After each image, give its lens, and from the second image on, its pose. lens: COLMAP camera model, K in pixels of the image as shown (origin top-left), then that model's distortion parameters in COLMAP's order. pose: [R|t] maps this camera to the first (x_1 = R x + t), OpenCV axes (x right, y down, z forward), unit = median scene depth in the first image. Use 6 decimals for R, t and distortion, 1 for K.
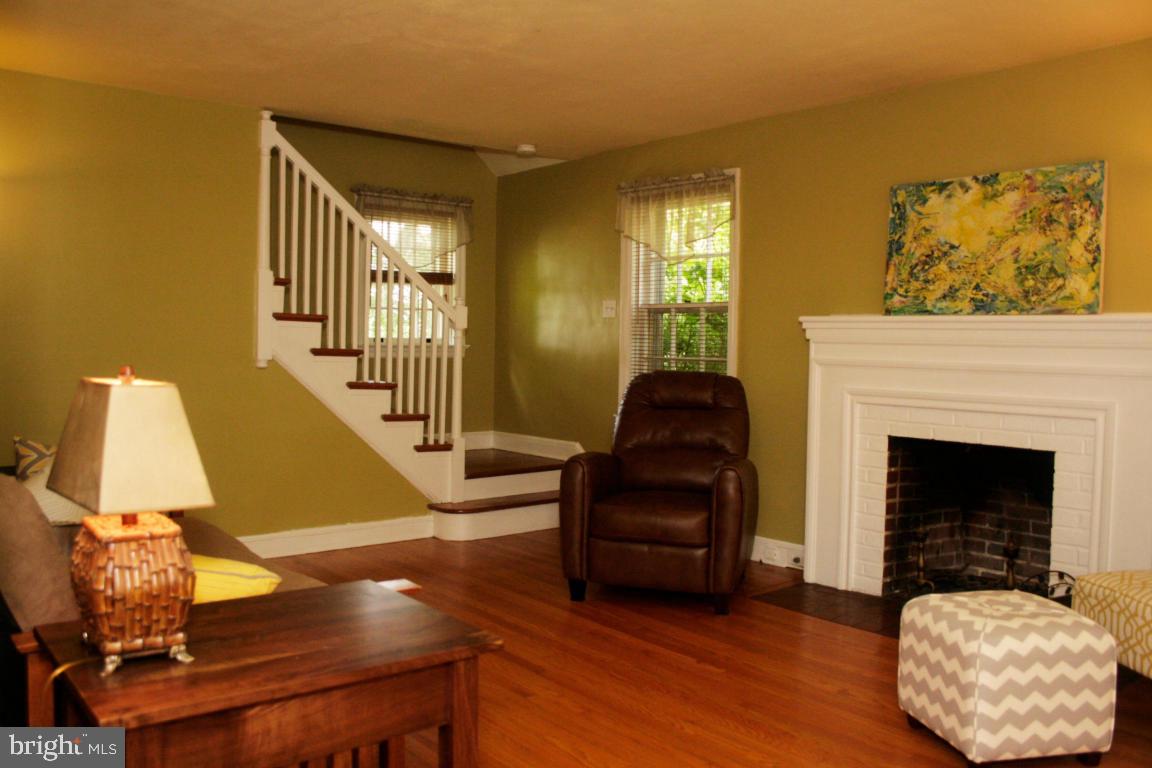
lens RADIAL K [[977.0, 0, 574.8], [0, 977.0, 384.9], [0, 0, 1]] dist [-0.101635, 0.048839]
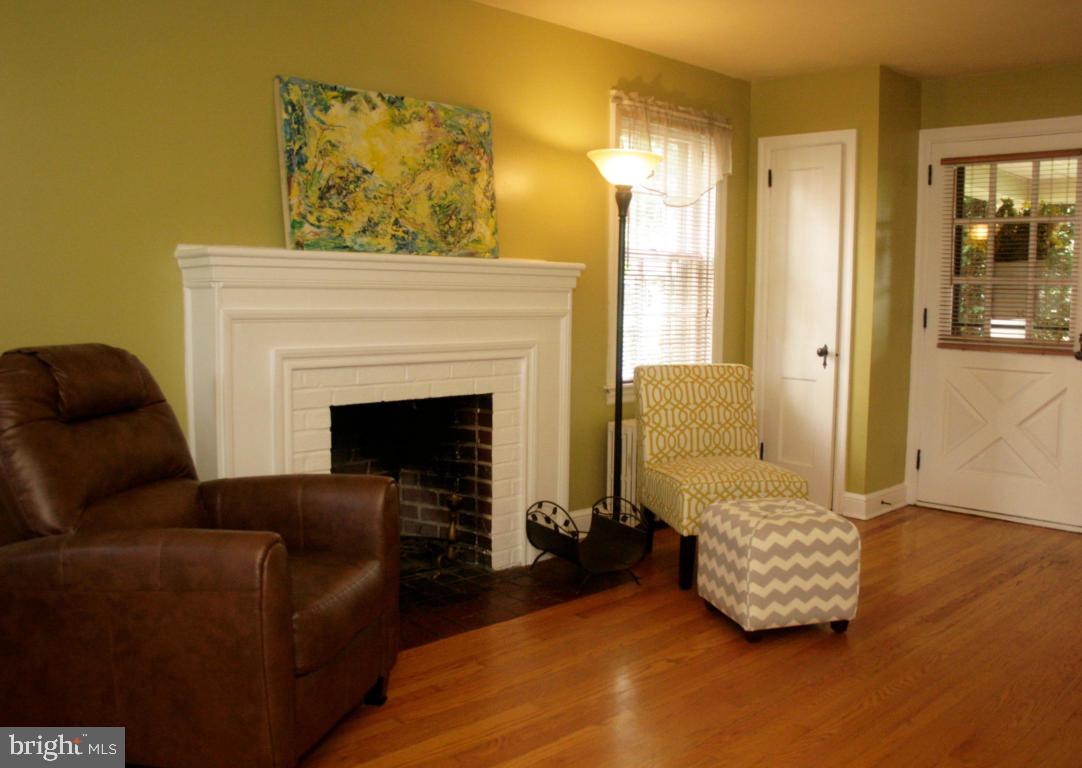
lens RADIAL K [[970.8, 0, 541.4], [0, 970.8, 382.7], [0, 0, 1]] dist [-0.110288, 0.007416]
pose [[-0.098651, -0.101830, 0.989898, -0.484118], [0.036618, 0.993705, 0.105871, -0.044714], [-0.994448, 0.046692, -0.094302, 0.957189]]
